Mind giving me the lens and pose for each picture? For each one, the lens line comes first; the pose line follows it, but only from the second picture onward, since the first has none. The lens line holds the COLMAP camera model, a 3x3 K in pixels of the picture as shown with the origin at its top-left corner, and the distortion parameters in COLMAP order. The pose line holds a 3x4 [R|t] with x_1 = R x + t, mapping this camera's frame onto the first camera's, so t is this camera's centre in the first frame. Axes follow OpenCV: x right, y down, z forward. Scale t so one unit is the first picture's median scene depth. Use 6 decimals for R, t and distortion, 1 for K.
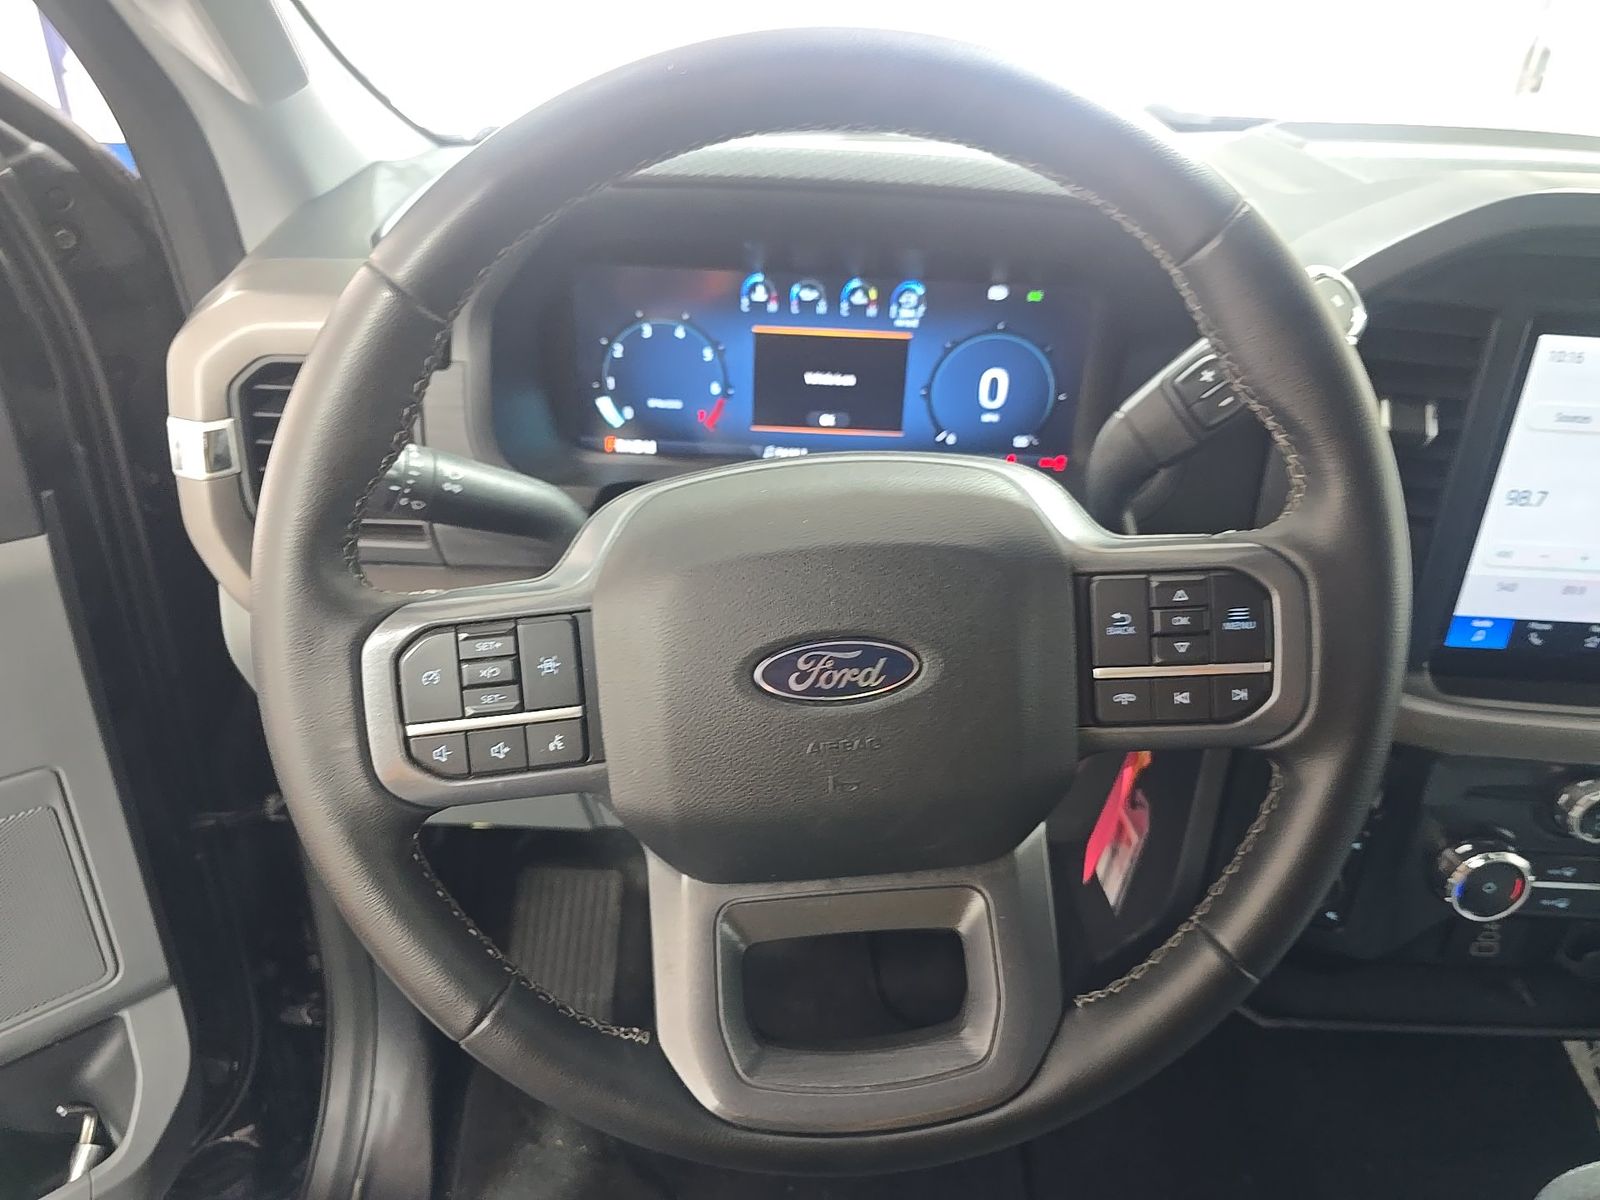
lens RADIAL K [[1100.1, 0, 800.0], [0, 1100.1, 600.0], [0, 0, 1]] dist [0.002457, -0.002507]
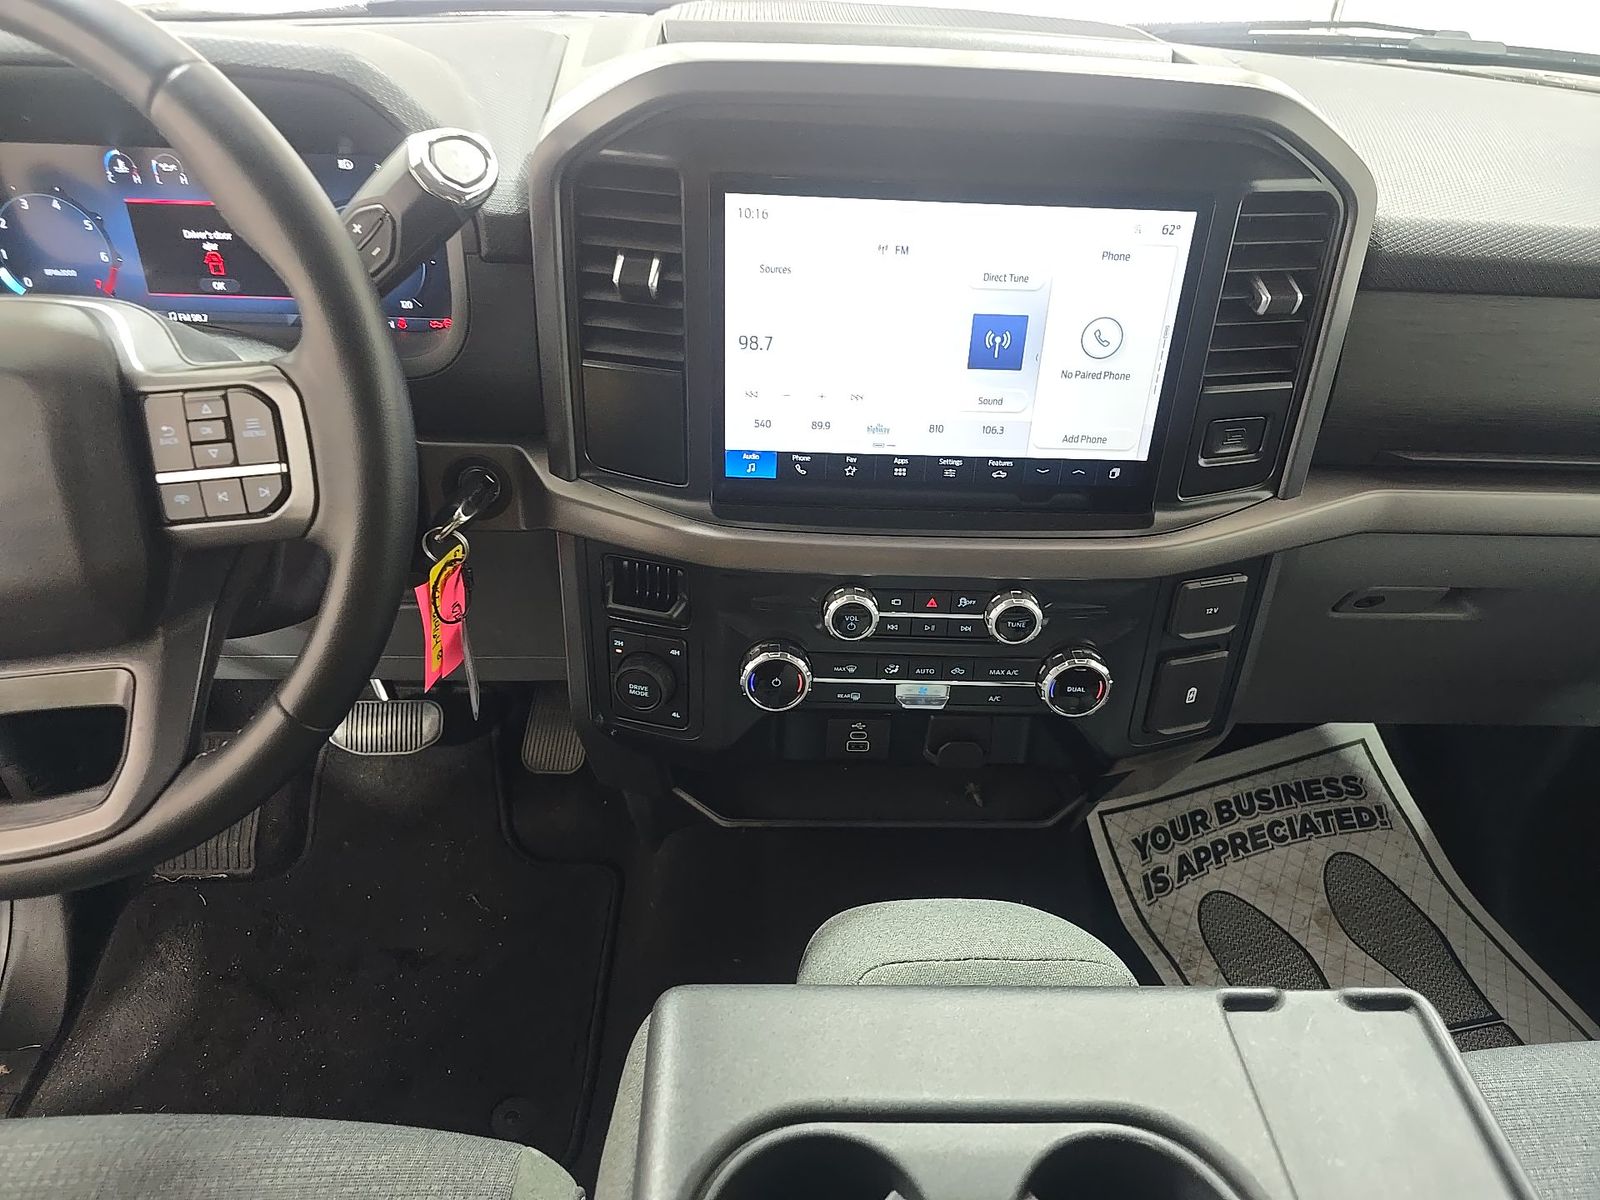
lens RADIAL K [[1077.1, 0, 835.0], [0, 1077.1, 608.7], [0, 0, 1]] dist [0.041255, -0.034538]
pose [[0.999106, -0.025114, 0.034012, 0.633025], [0.022019, 0.995833, 0.088501, 0.078557], [-0.036093, -0.087673, 0.995495, -0.139567]]
